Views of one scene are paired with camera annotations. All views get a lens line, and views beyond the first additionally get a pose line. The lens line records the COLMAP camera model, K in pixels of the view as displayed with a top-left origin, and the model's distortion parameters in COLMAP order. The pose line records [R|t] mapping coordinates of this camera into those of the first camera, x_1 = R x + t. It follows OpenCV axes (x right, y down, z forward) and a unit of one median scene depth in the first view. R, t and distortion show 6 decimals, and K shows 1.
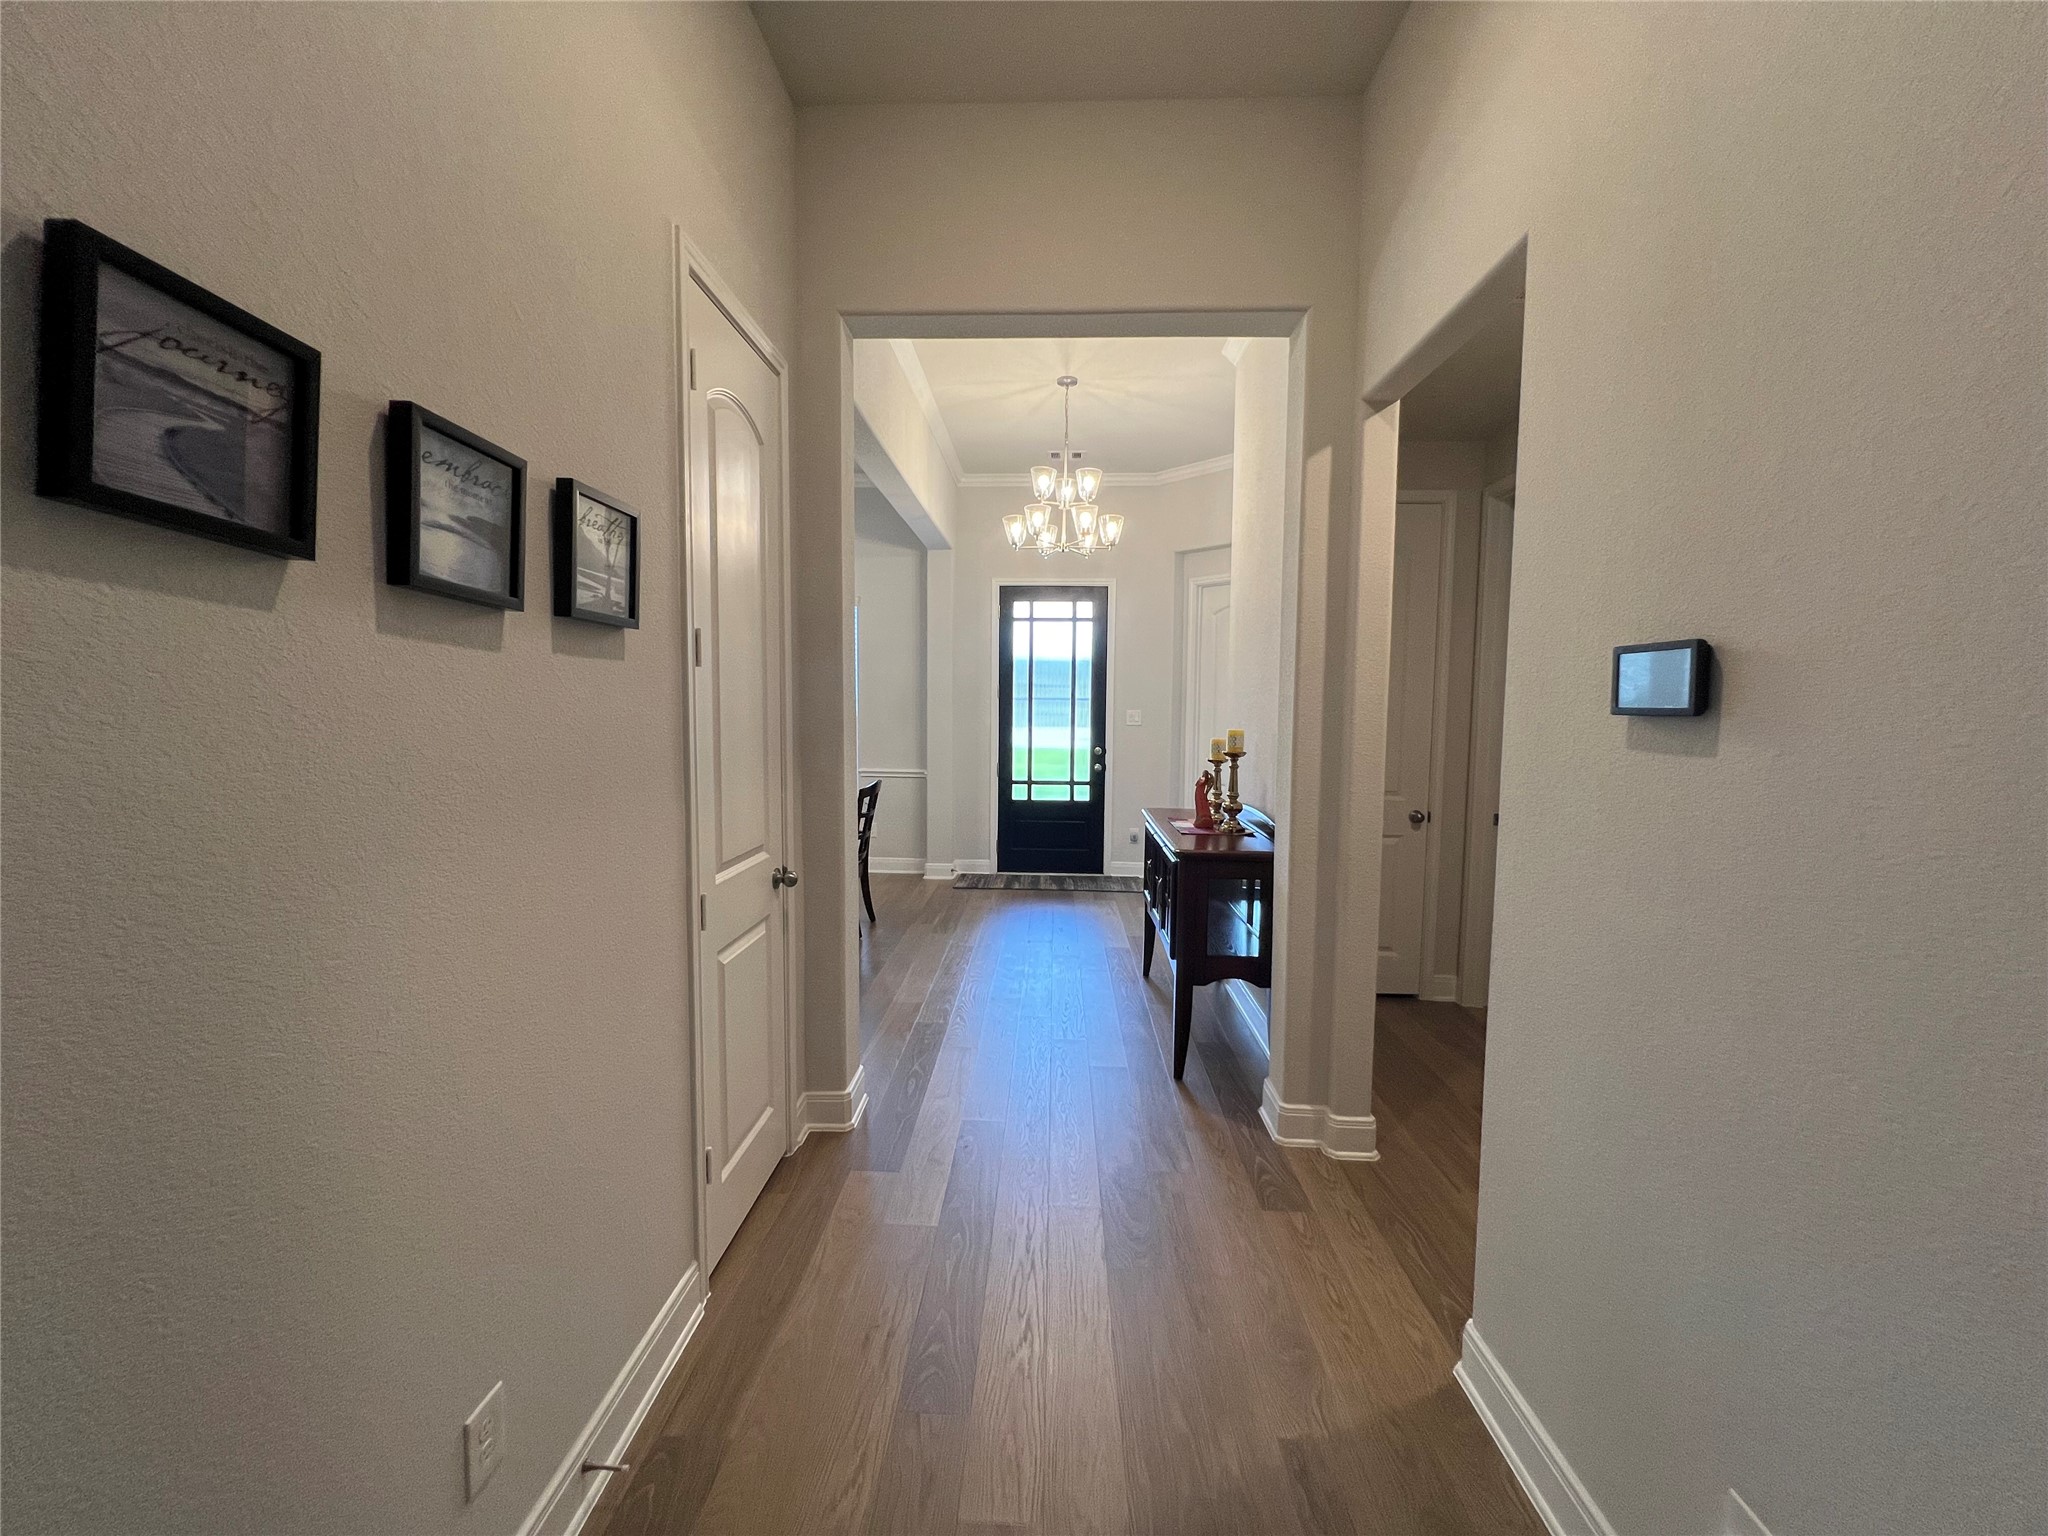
lens RADIAL K [[821.0, 0, 1025.8], [0, 821.0, 762.8], [0, 0, 1]] dist [0.000302, 0.000008]
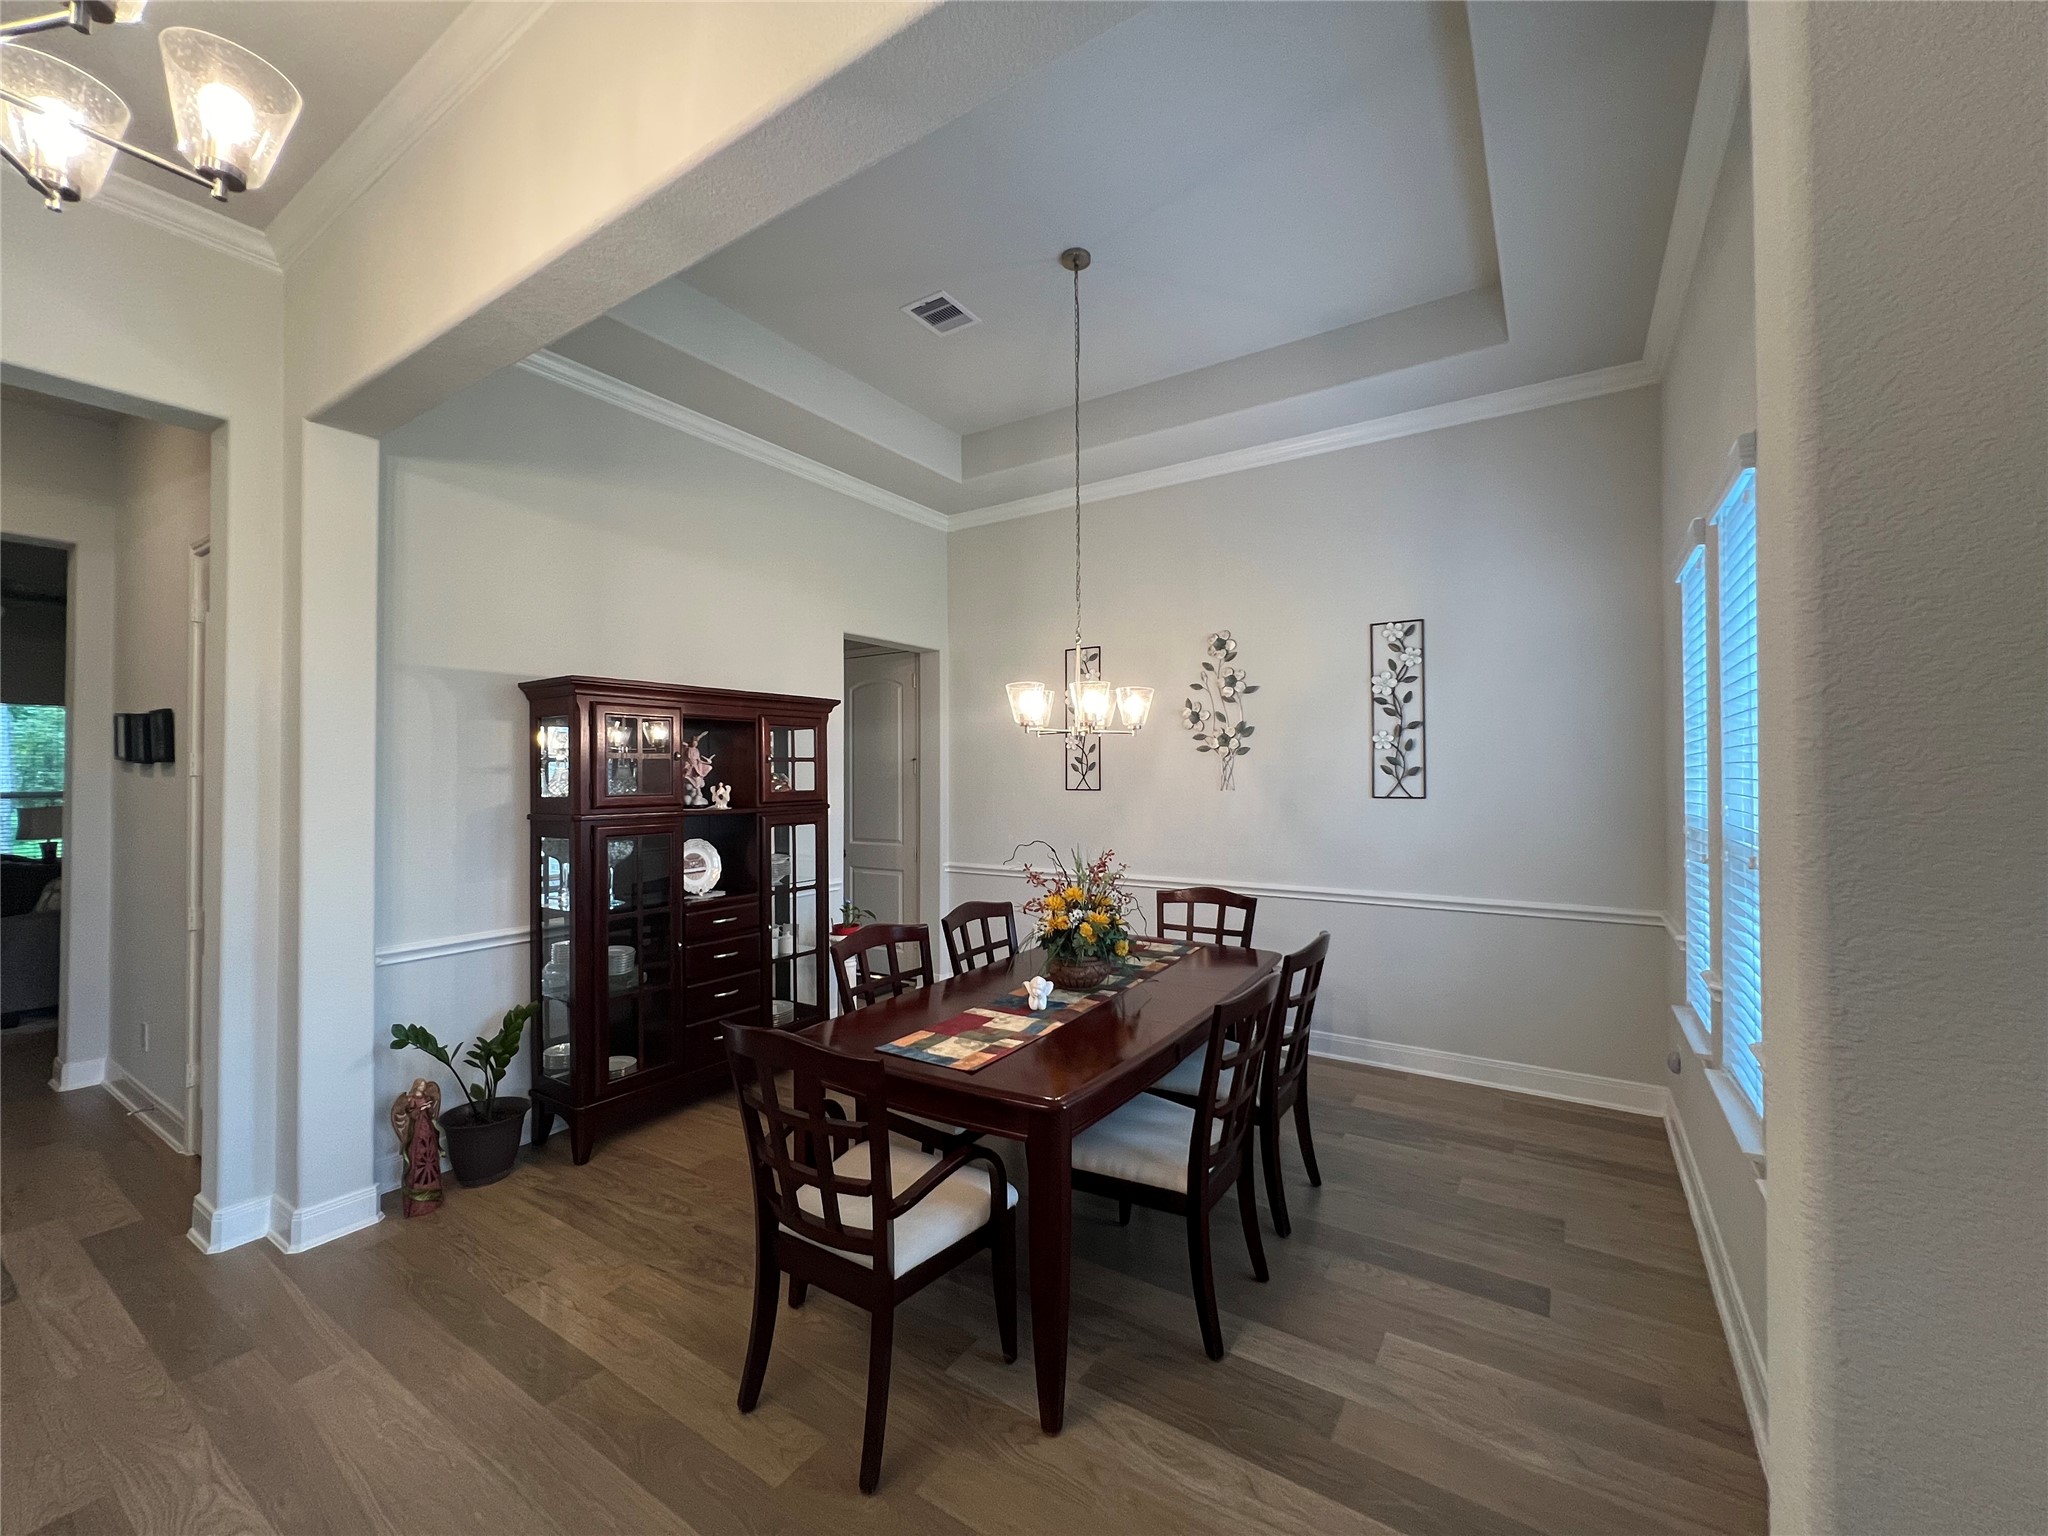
lens RADIAL K [[821.0, 0, 1022.5], [0, 821.0, 770.6], [0, 0, 1]] dist [0.000302, 0.000008]
pose [[0.859304, -0.018448, -0.511132, -0.082288], [-0.020723, 0.997273, -0.070832, -0.037024], [0.511044, 0.071458, 0.856579, 0.479020]]
